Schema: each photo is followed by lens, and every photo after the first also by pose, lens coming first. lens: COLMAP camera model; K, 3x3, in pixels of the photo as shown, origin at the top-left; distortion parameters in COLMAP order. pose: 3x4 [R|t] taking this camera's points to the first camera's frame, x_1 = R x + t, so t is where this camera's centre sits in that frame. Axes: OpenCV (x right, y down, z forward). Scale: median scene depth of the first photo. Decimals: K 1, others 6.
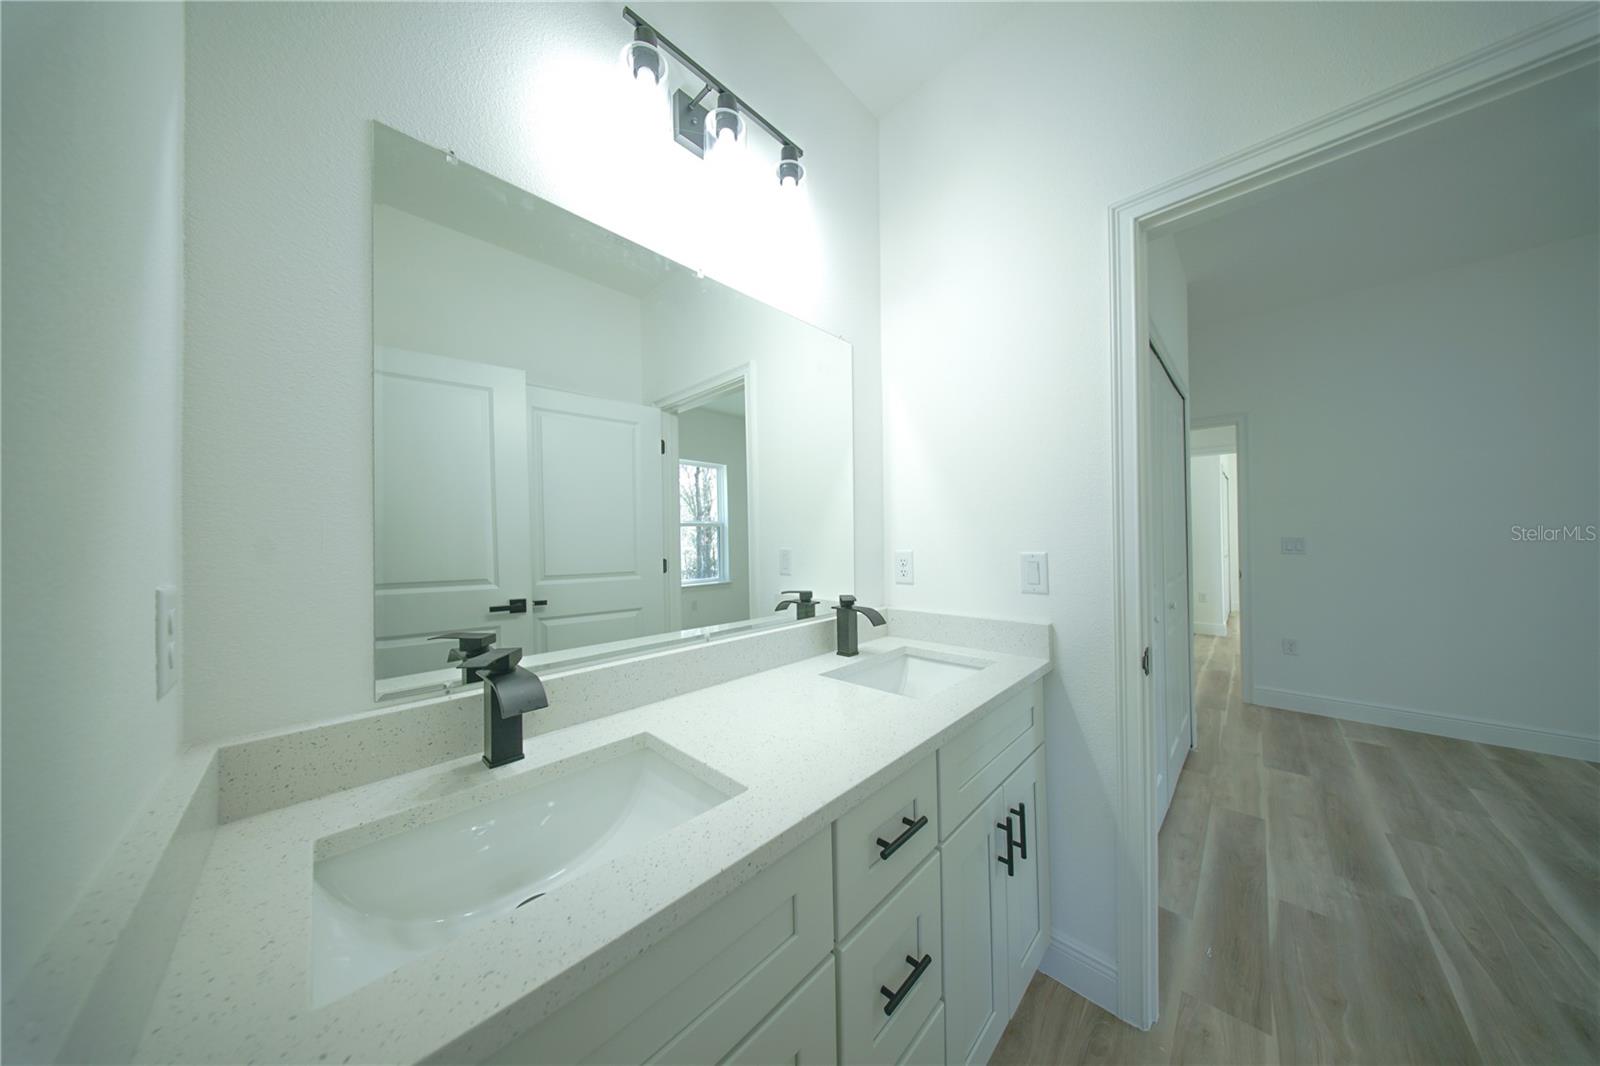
lens RADIAL K [[467.8, 0, 818.2], [0, 467.8, 529.9], [0, 0, 1]] dist [0.000364, 0.000072]
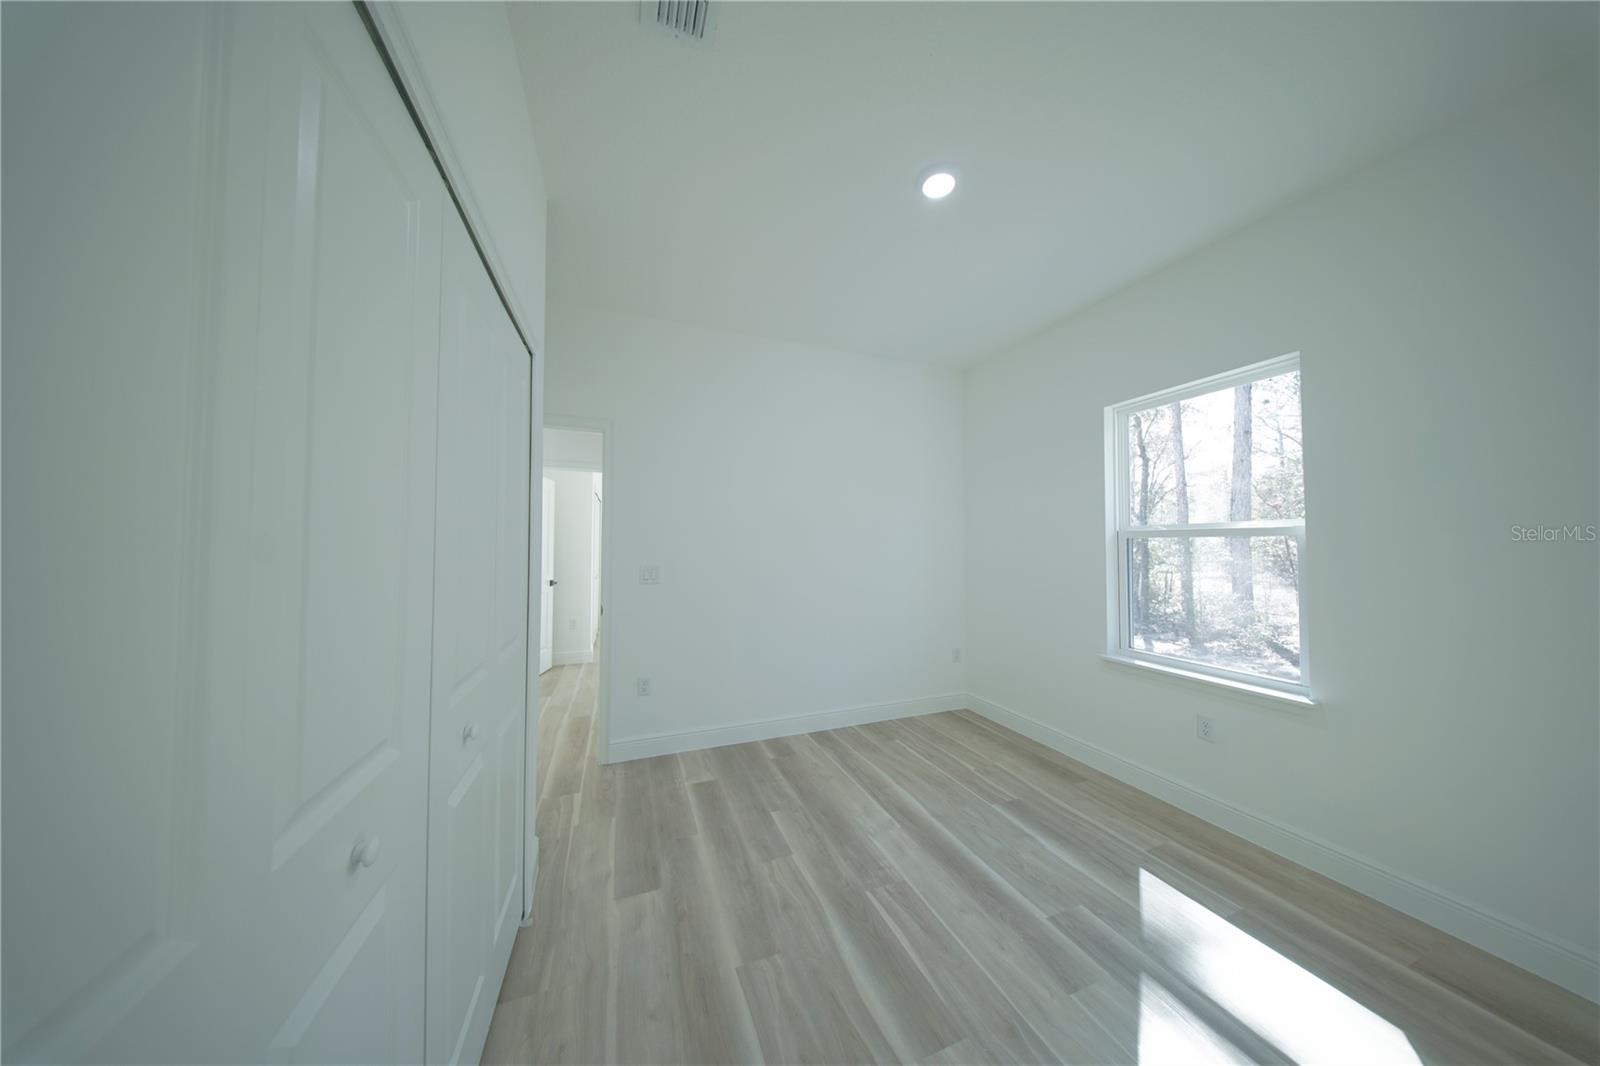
lens RADIAL K [[467.8, 0, 798.7], [0, 467.8, 531.3], [0, 0, 1]] dist [0.000364, 0.000072]
pose [[0.440622, 0.039094, 0.896841, 0.333647], [-0.012463, 0.999221, -0.037434, -0.021014], [-0.897606, 0.005317, 0.440766, 0.347340]]
